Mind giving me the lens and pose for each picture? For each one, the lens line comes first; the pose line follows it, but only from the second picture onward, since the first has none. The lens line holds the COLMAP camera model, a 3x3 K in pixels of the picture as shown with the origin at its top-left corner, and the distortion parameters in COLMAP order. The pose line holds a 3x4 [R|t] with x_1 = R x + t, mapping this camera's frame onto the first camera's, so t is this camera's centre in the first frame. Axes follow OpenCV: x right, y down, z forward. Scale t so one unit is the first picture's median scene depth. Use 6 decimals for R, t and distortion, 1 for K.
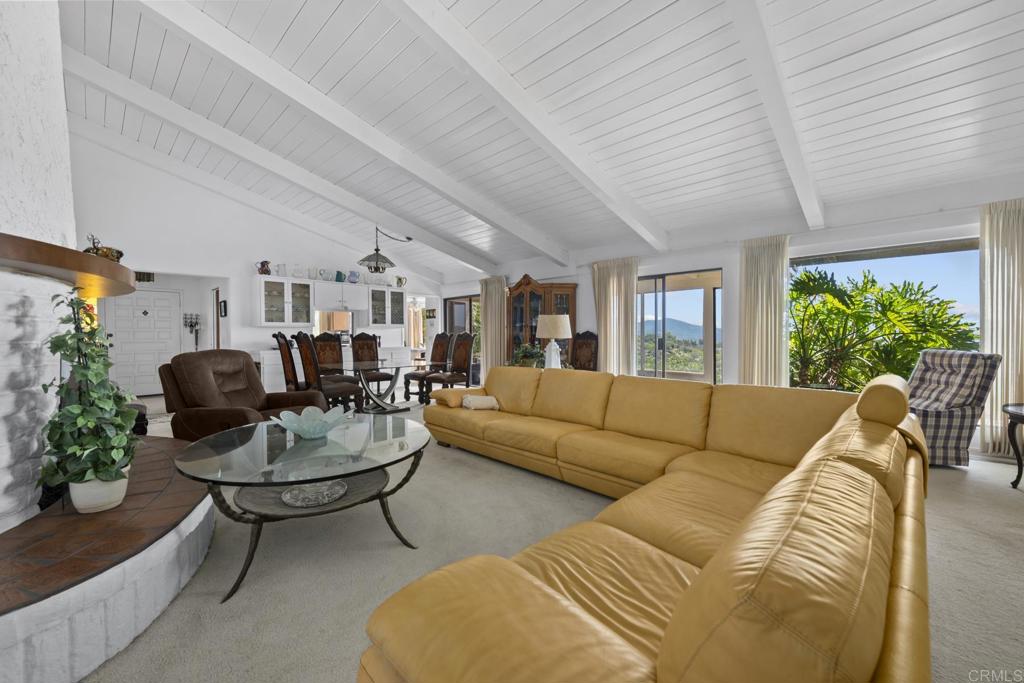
lens RADIAL K [[406.3, 0, 509.0], [0, 406.3, 339.9], [0, 0, 1]] dist [-0.001108, 0.000042]
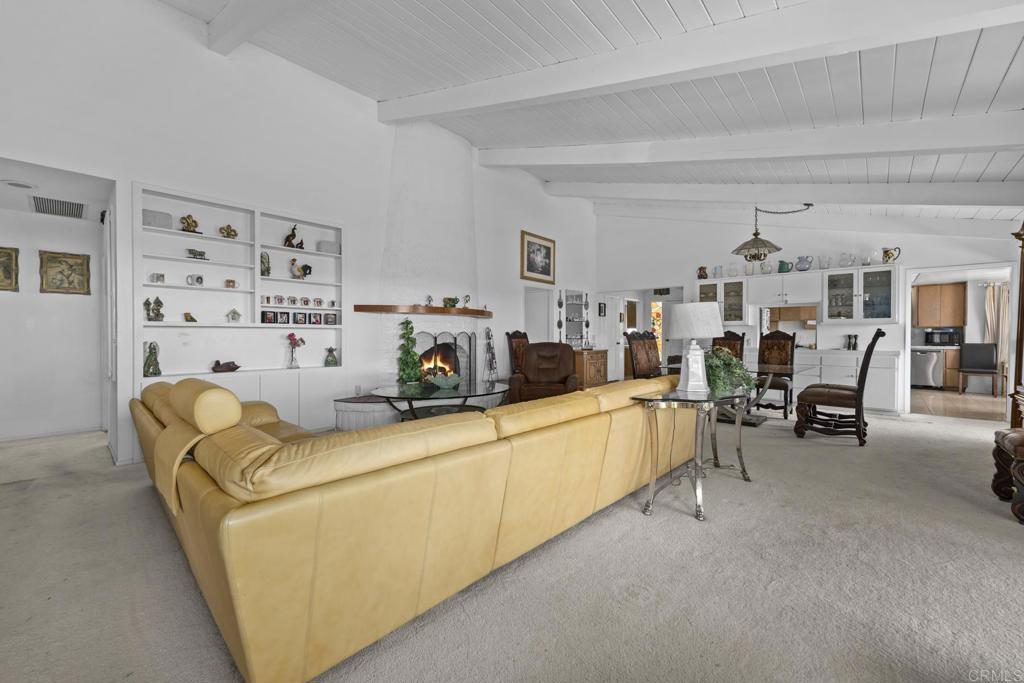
lens RADIAL K [[406.3, 0, 509.0], [0, 406.3, 339.9], [0, 0, 1]] dist [-0.001108, 0.000042]
pose [[0.034992, 0.019004, -0.999207, 0.483336], [-0.013701, 0.999734, 0.018534, -0.007046], [0.999294, 0.013041, 0.035243, 0.423600]]
